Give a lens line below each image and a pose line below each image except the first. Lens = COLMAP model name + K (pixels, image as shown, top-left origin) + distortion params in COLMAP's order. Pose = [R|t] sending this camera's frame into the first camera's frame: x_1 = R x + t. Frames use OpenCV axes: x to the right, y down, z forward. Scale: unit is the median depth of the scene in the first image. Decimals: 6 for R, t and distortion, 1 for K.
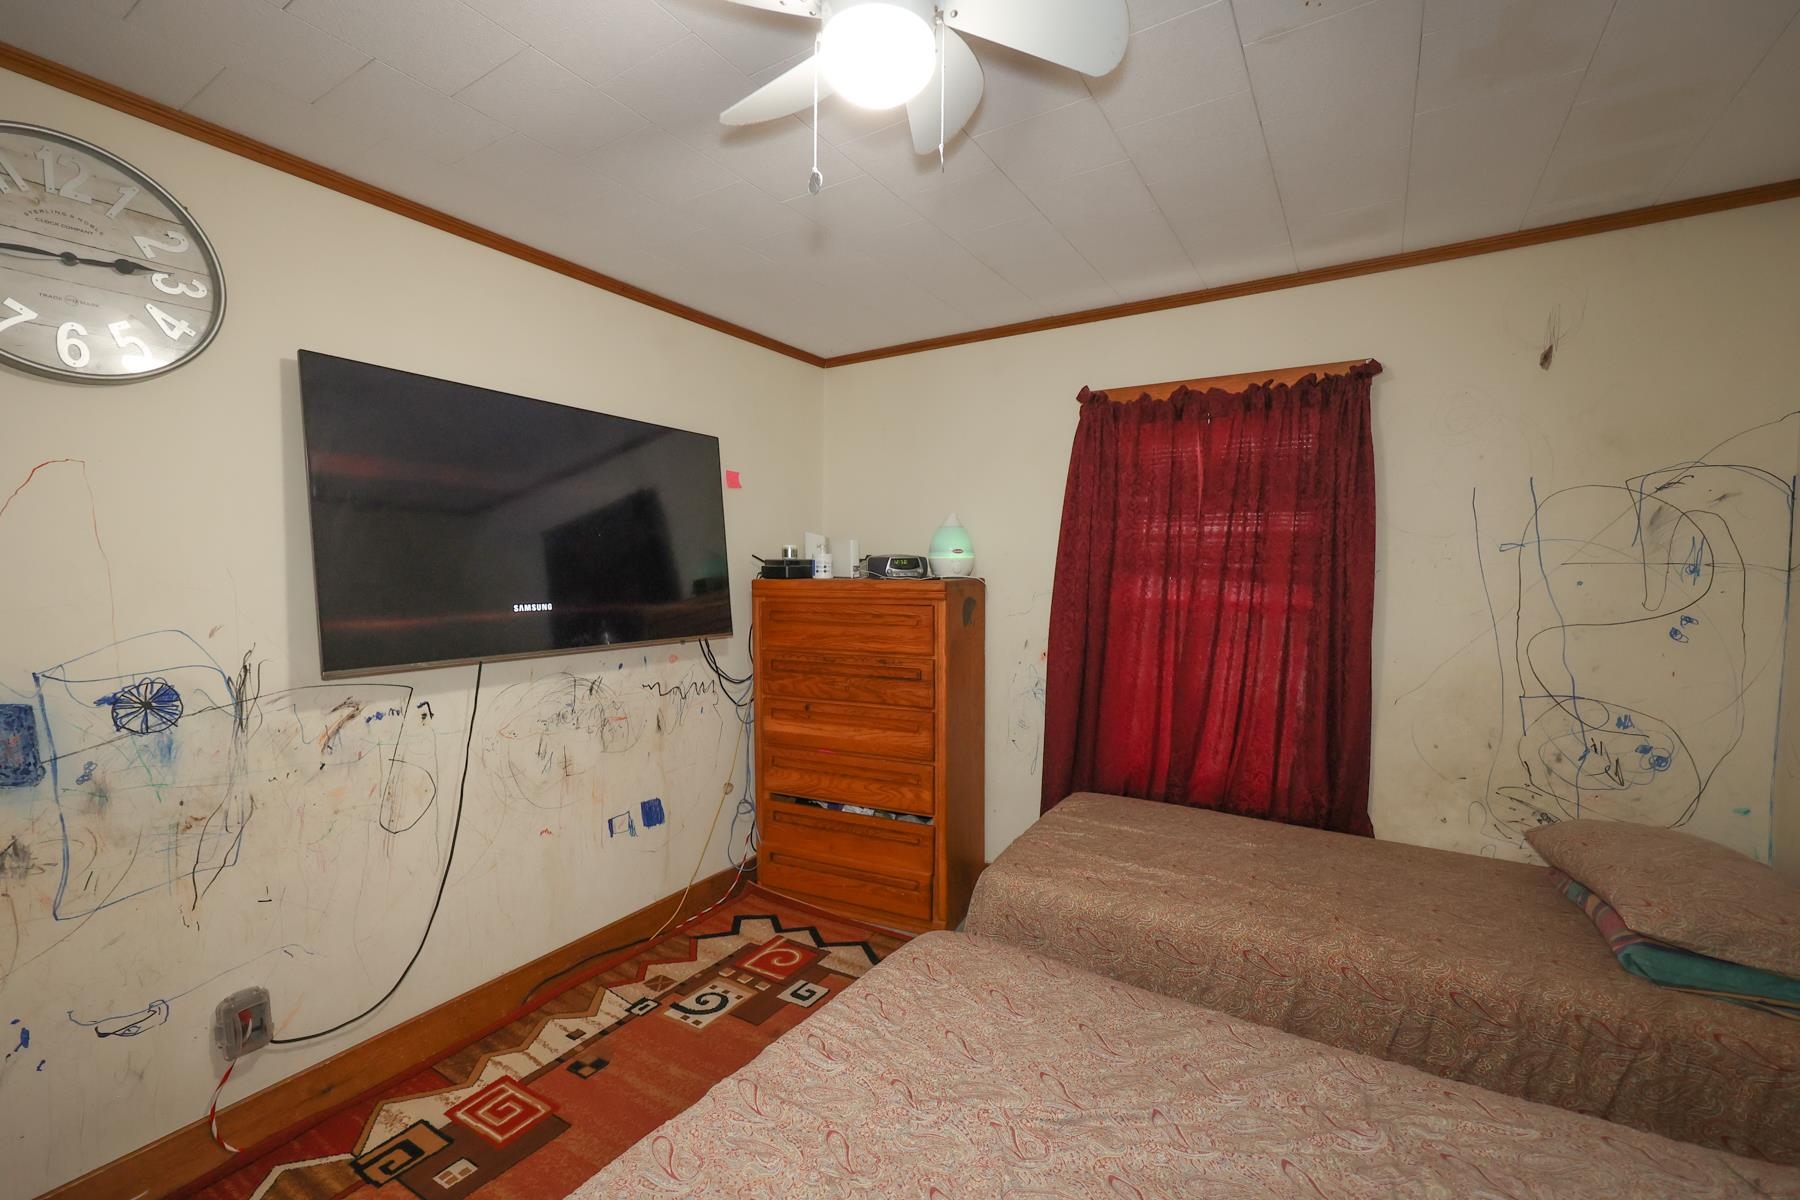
lens RADIAL K [[732.9, 0, 903.8], [0, 732.9, 607.9], [0, 0, 1]] dist [0.000739, 0.000499]
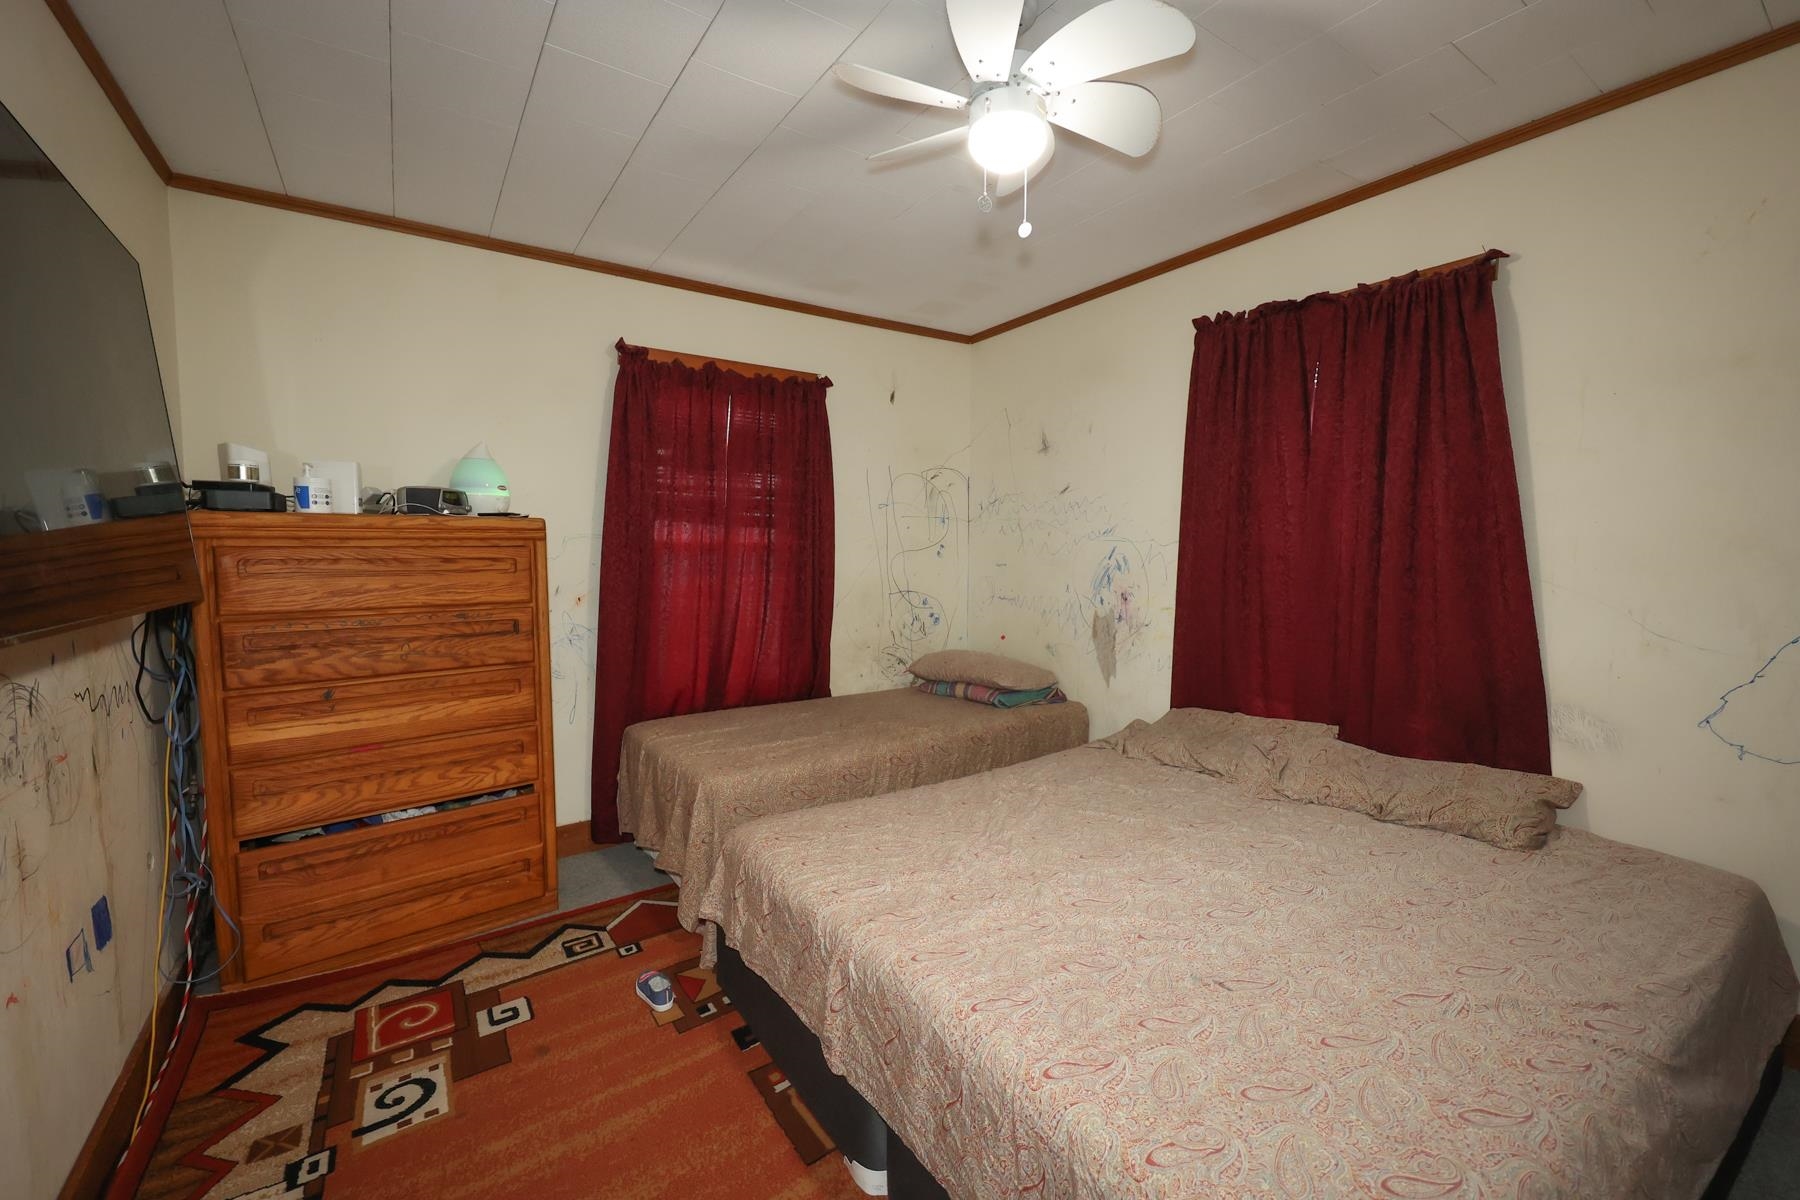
lens RADIAL K [[732.9, 0, 894.7], [0, 732.9, 598.5], [0, 0, 1]] dist [0.000739, 0.000499]
pose [[0.417018, -0.067023, 0.906424, -0.587447], [0.048864, 0.997488, 0.051275, 0.036754], [-0.907584, 0.022909, 0.419246, 0.222941]]
